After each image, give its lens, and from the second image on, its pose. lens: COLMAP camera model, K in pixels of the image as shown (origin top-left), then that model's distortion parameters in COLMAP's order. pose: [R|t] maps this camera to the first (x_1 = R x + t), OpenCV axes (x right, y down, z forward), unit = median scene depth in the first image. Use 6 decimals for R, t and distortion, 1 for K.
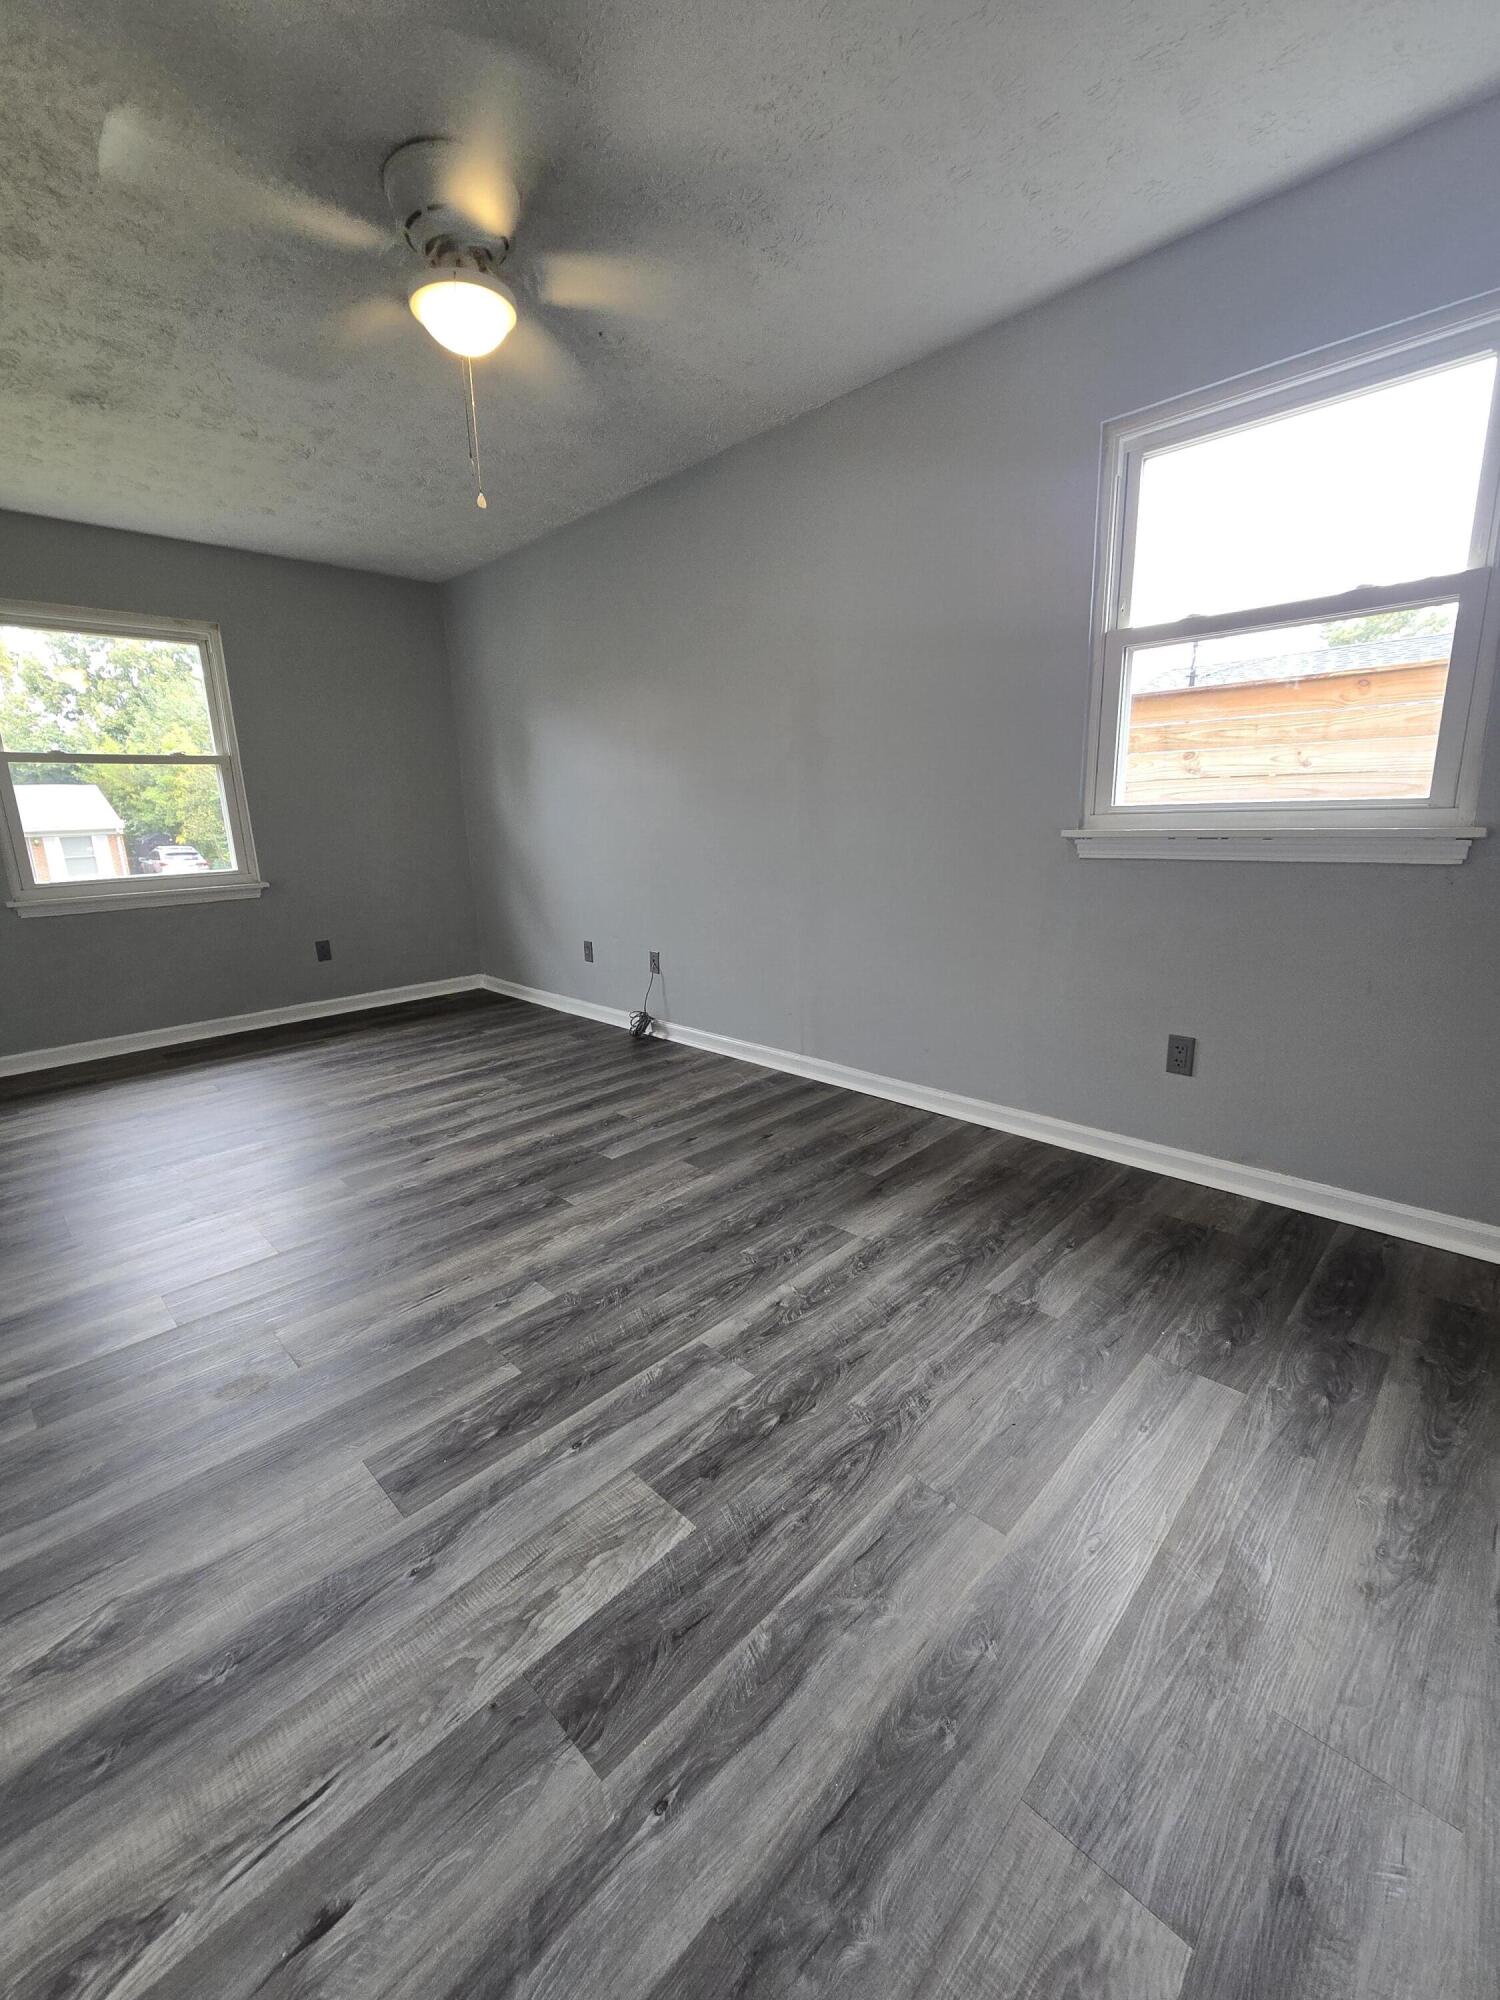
lens RADIAL K [[819.7, 0, 743.5], [0, 819.7, 996.6], [0, 0, 1]] dist [-0.009185, 0.003149]
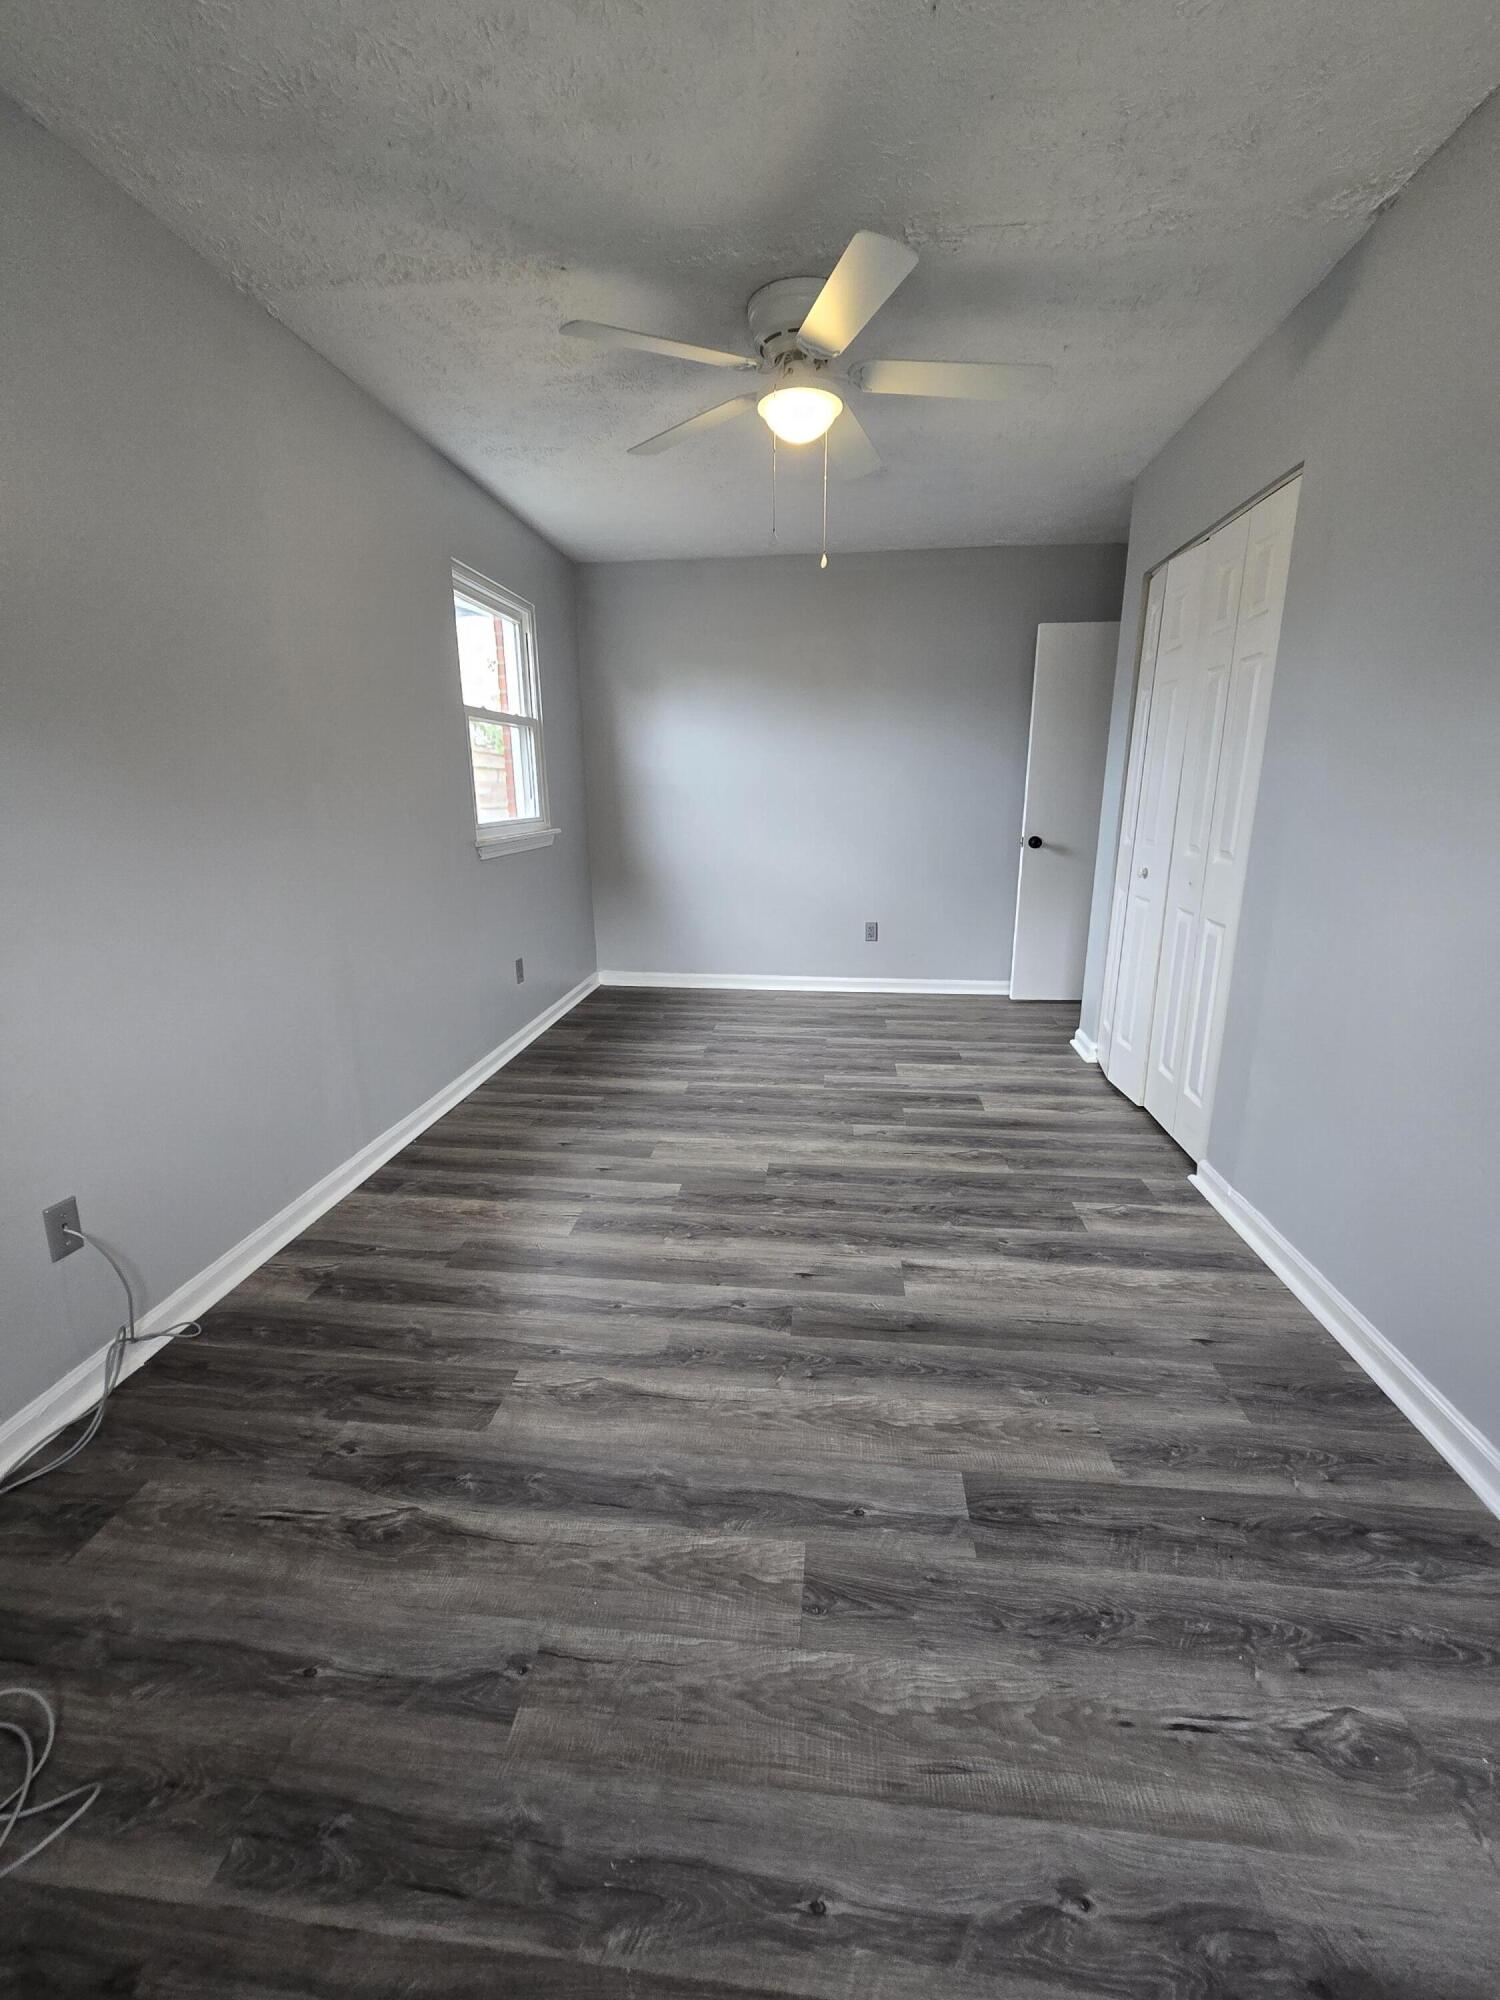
lens RADIAL K [[819.7, 0, 748.1], [0, 819.7, 1008.7], [0, 0, 1]] dist [-0.009185, 0.003149]
pose [[-0.623884, -0.174882, 0.761699, -1.206488], [0.198023, 0.907461, 0.370543, -0.445131], [-0.756013, 0.382010, -0.531520, 1.809425]]
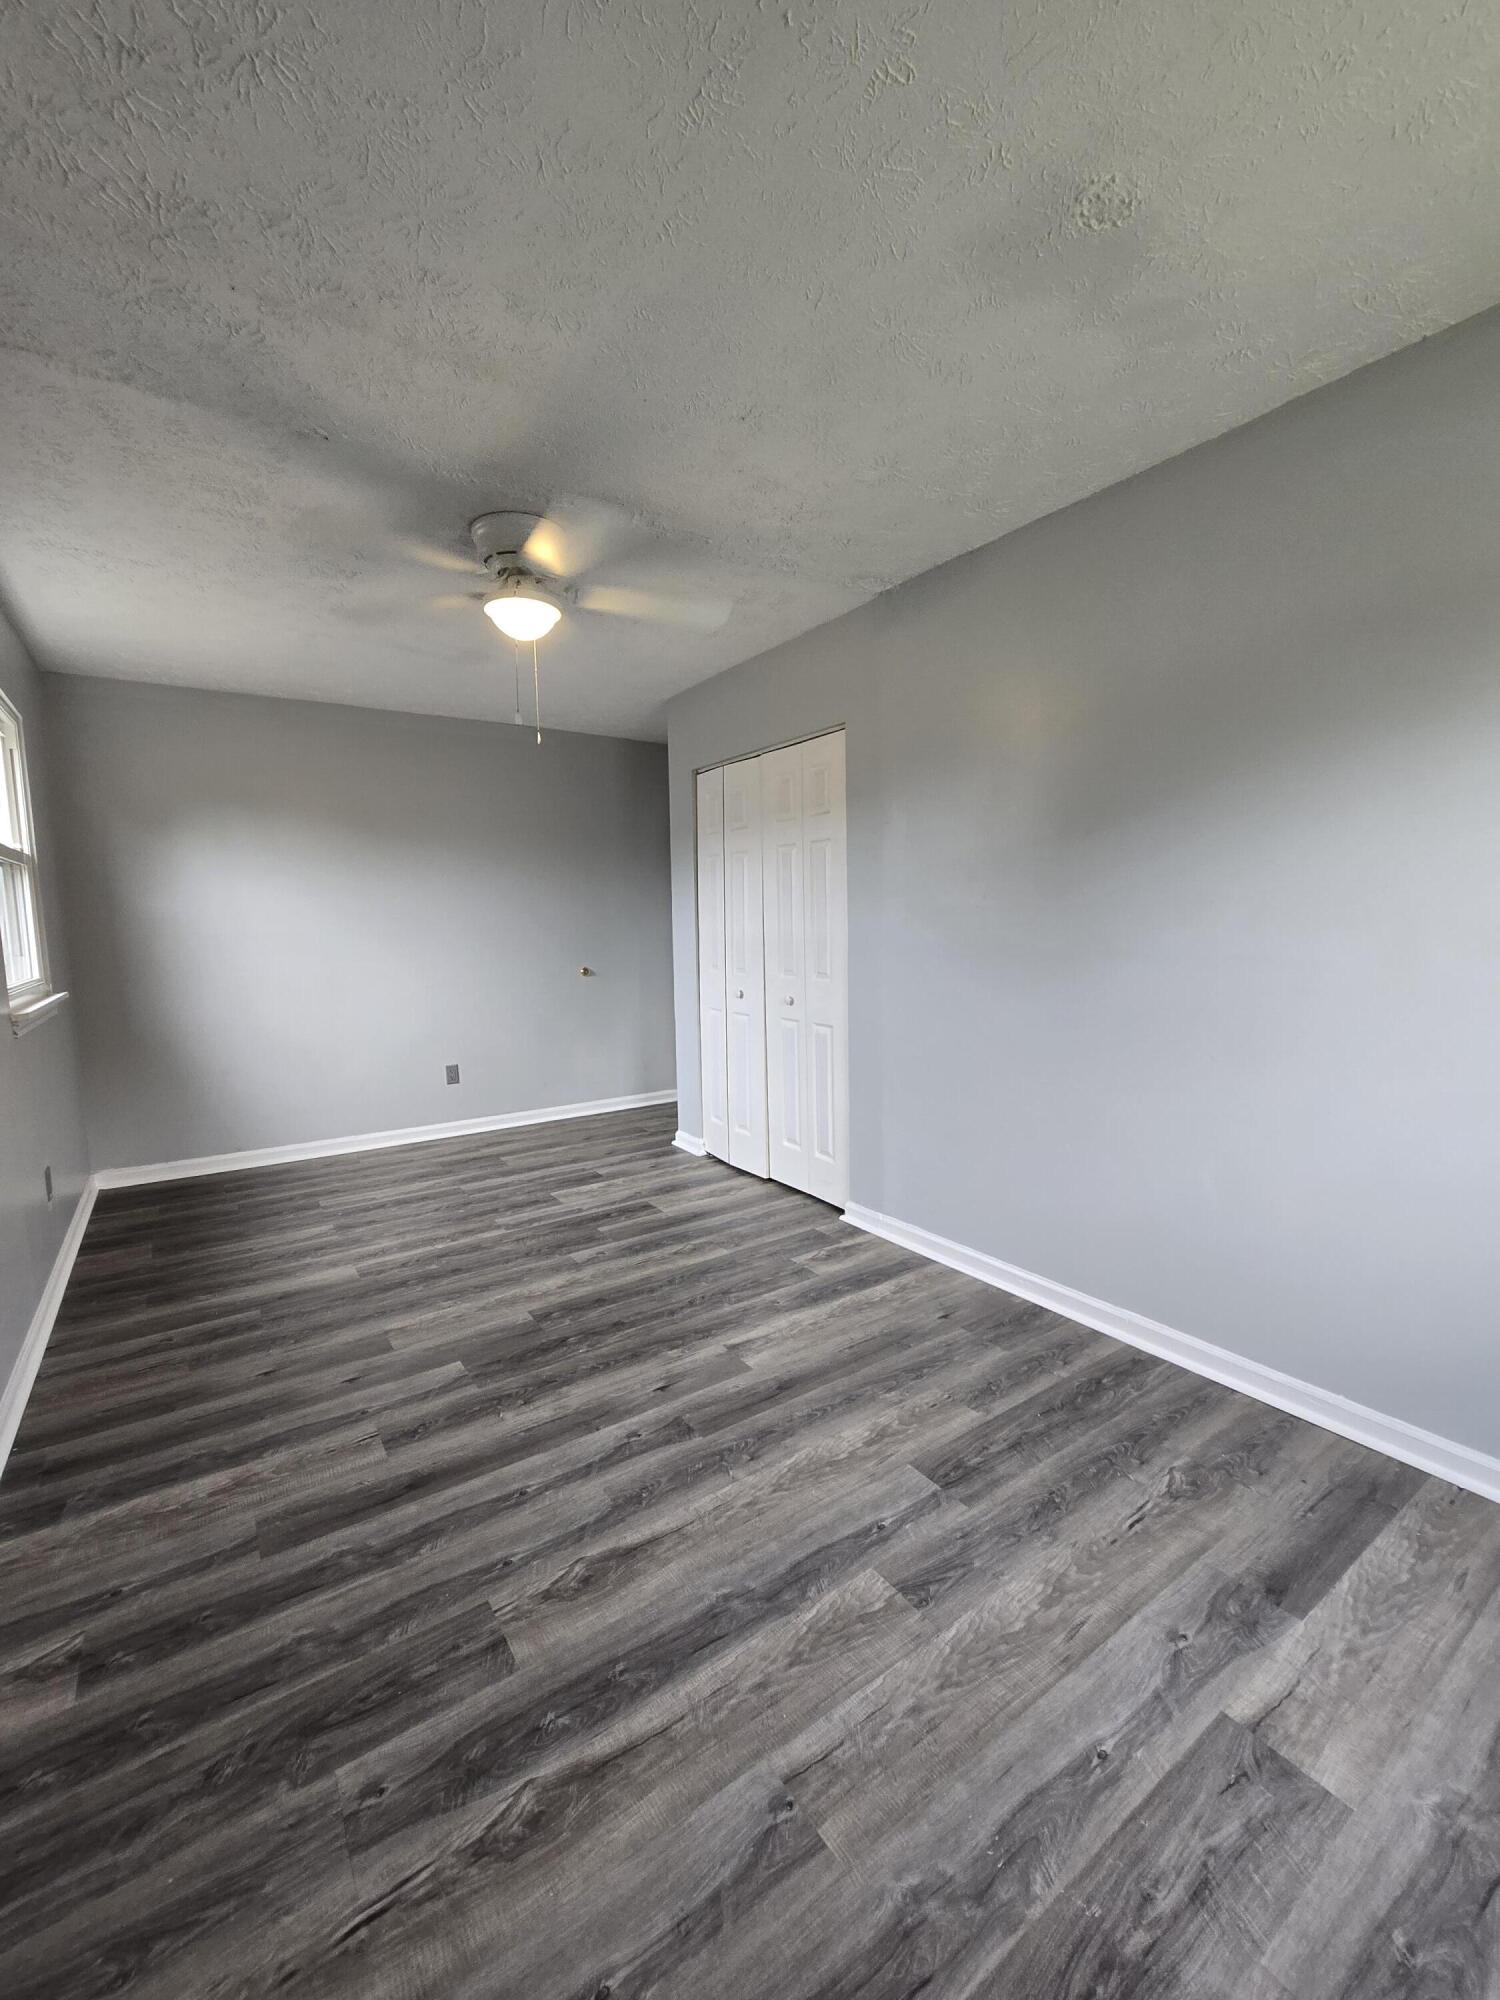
lens RADIAL K [[819.7, 0, 742.4], [0, 819.7, 1000.4], [0, 0, 1]] dist [-0.009185, 0.003149]
pose [[-0.980839, 0.024870, 0.193226, -0.842388], [0.085427, 0.946284, 0.311846, -0.554466], [-0.175091, 0.322378, -0.930277, 2.157592]]
